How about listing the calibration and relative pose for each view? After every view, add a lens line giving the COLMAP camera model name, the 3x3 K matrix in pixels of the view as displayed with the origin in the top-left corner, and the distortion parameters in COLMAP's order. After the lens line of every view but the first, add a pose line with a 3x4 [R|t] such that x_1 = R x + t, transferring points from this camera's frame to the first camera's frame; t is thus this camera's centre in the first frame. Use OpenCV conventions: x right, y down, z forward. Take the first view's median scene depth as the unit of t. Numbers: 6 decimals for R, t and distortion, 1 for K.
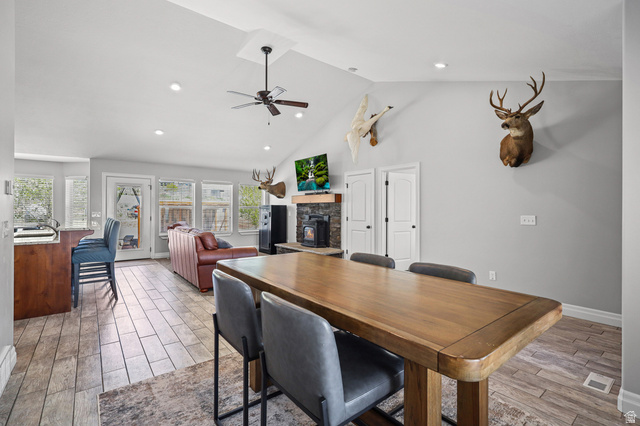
lens RADIAL K [[298.9, 0, 324.9], [0, 298.9, 216.9], [0, 0, 1]] dist [-0.003298, -0.000976]
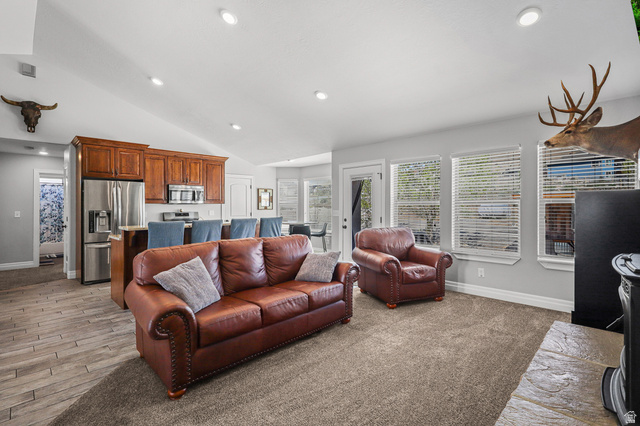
lens RADIAL K [[300.0, 0, 320.1], [0, 300.0, 208.1], [0, 0, 1]] dist [-0.000689, -0.000027]
pose [[0.112982, -0.000129, -0.993597, 0.114960], [-0.021752, 0.999760, -0.002604, -0.017712], [0.993359, 0.021907, 0.112952, 0.800626]]
